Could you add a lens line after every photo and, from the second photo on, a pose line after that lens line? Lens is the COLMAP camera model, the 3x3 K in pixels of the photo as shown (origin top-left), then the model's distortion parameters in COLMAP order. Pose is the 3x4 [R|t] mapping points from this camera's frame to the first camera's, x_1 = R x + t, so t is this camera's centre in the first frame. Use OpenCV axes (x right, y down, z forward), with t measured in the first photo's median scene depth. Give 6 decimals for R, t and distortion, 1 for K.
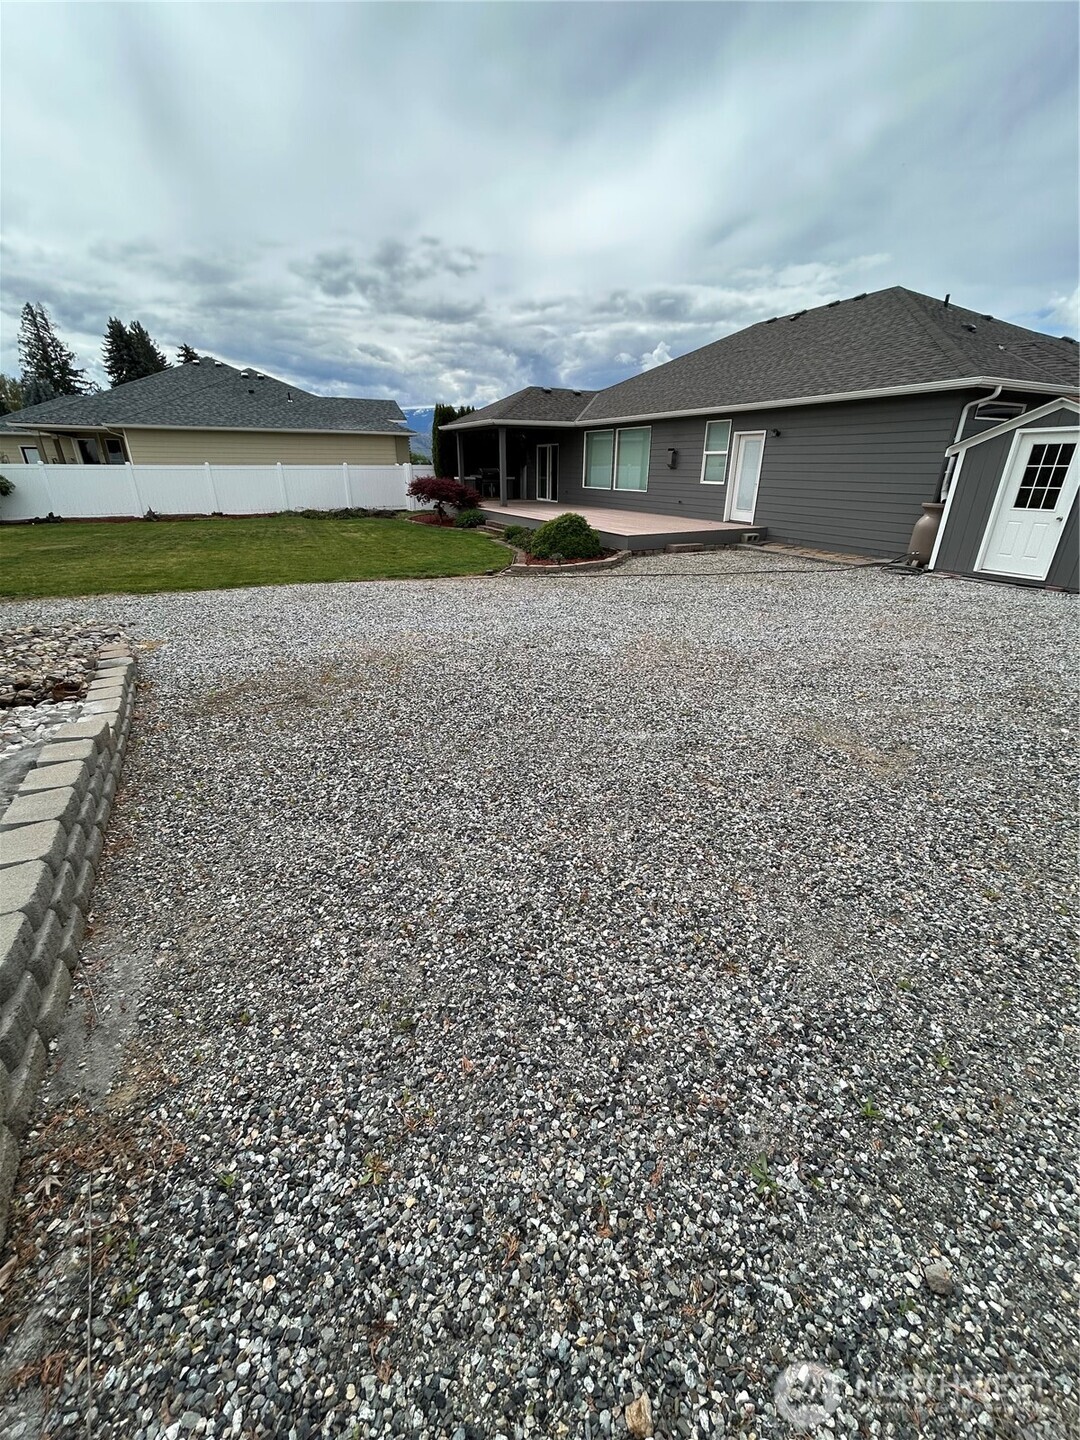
lens RADIAL K [[576.4, 0, 540.0], [0, 576.4, 720.0], [0, 0, 1]] dist [0.003428, 0.000161]
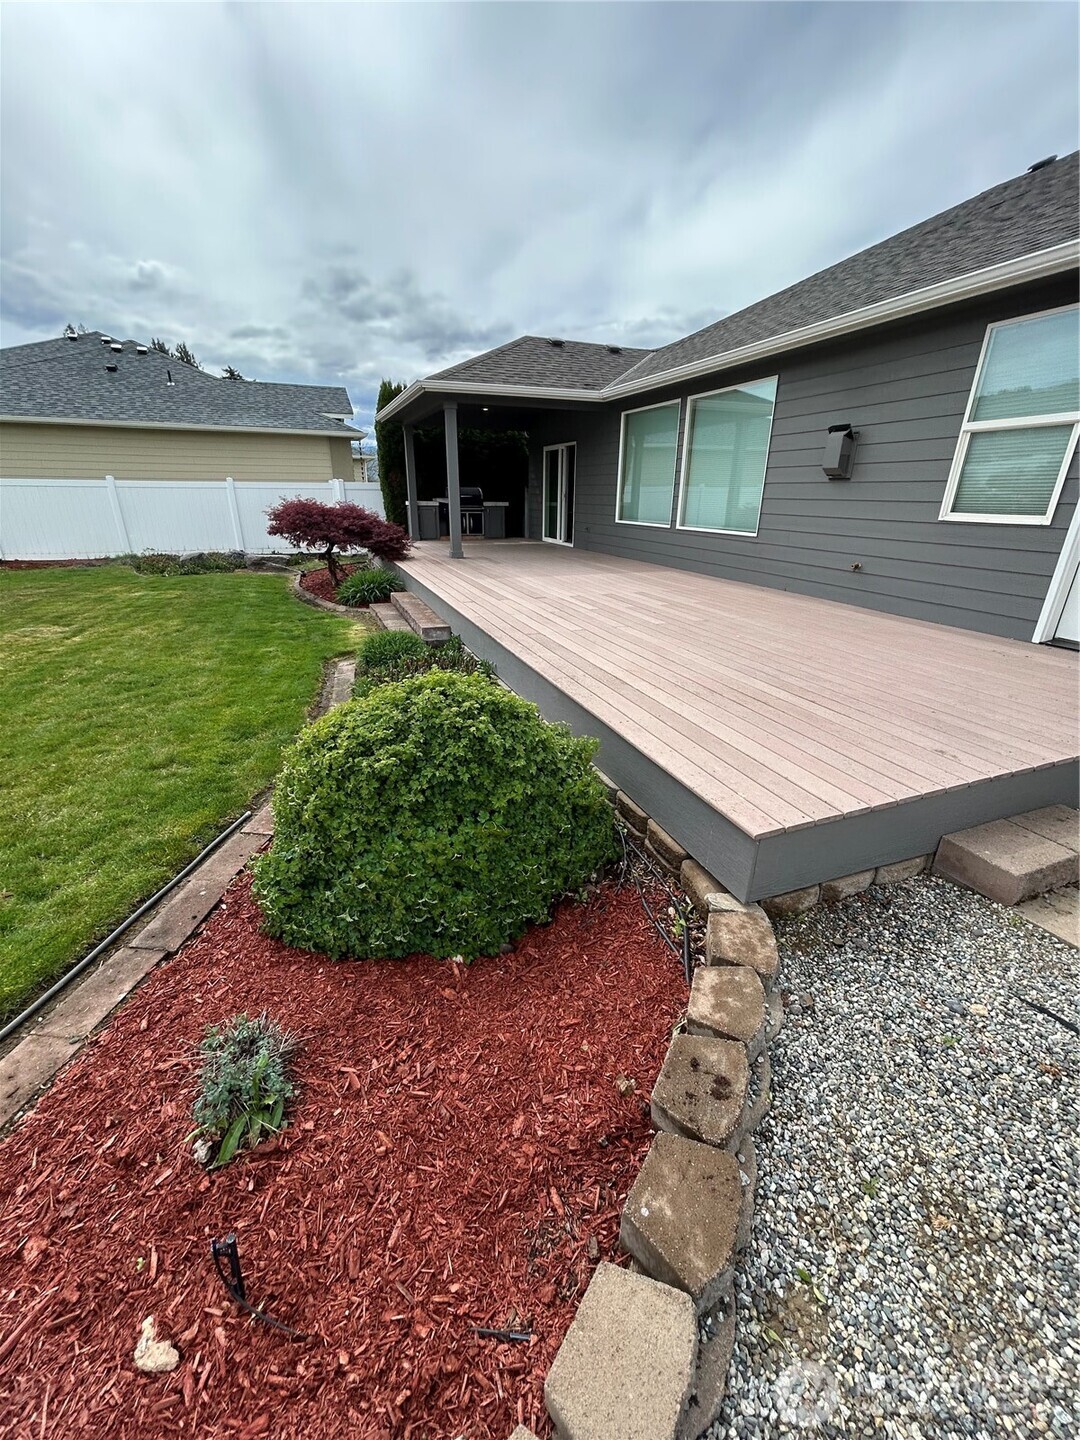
lens RADIAL K [[576.4, 0, 540.0], [0, 576.4, 720.0], [0, 0, 1]] dist [0.003428, 0.000161]
pose [[0.994834, 0.040767, -0.092970, 0.066066], [-0.044512, 0.998264, -0.038575, -0.217347], [0.091236, 0.042514, 0.994921, 0.521712]]
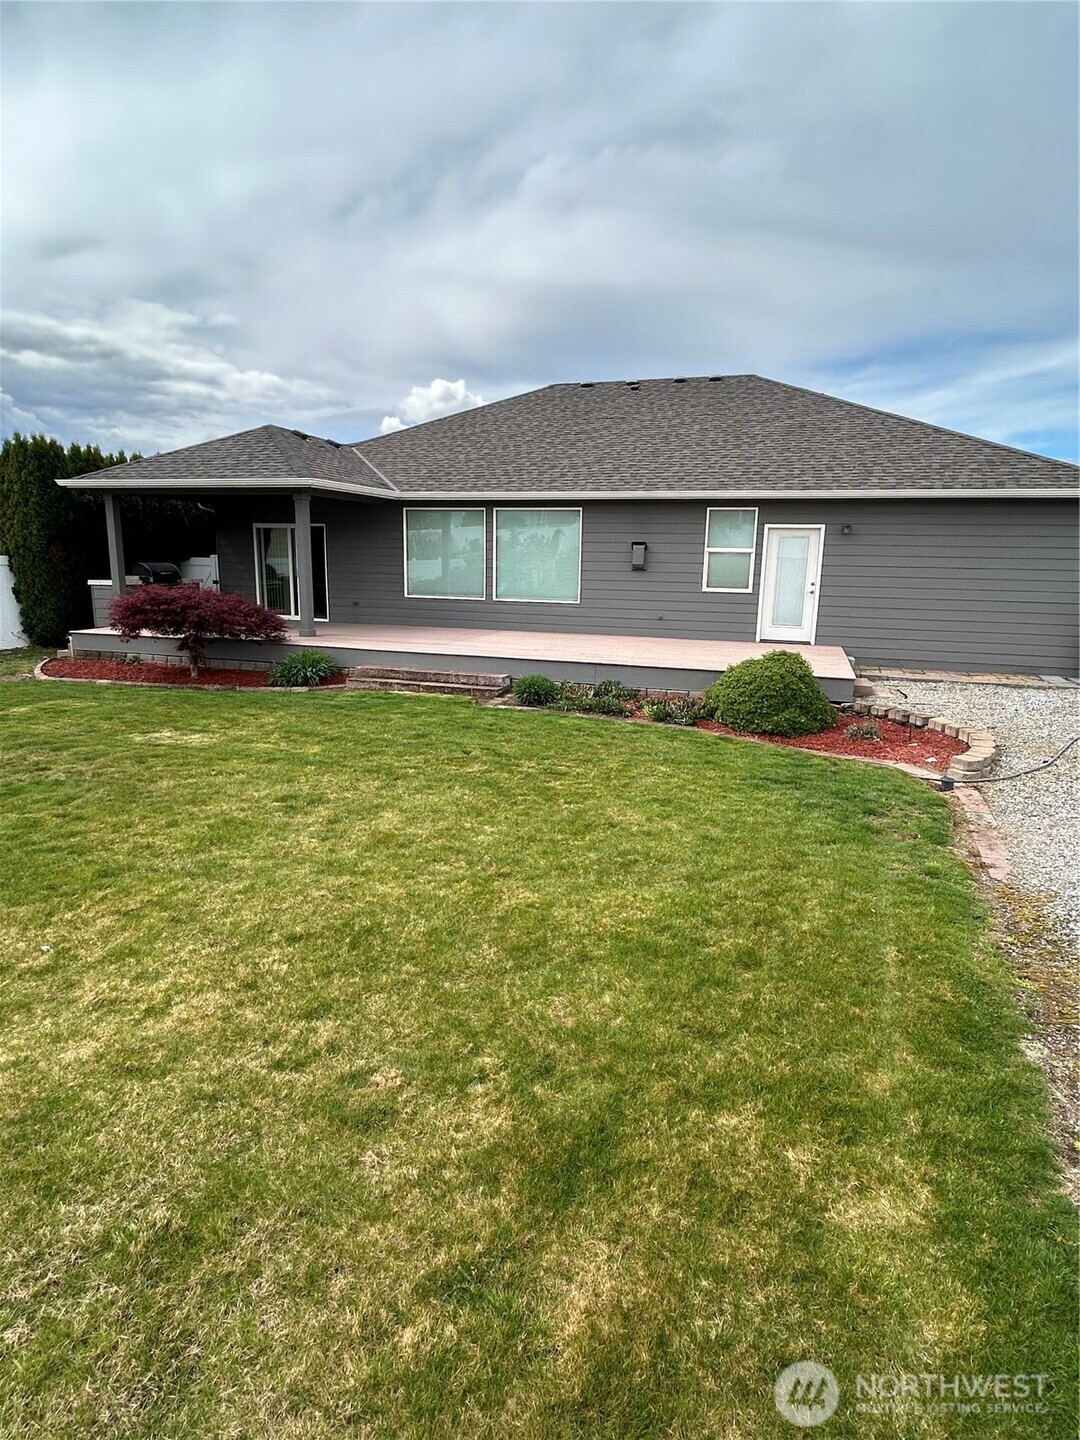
lens RADIAL K [[800.0, 0, 540.0], [0, 800.0, 720.0], [0, 0, 1]] dist [0.000822, 0.000041]
pose [[0.702671, -0.136559, 0.698287, -0.438459], [0.275678, 0.957004, -0.090254, -0.185698], [-0.655938, 0.255921, 0.710105, 0.394615]]
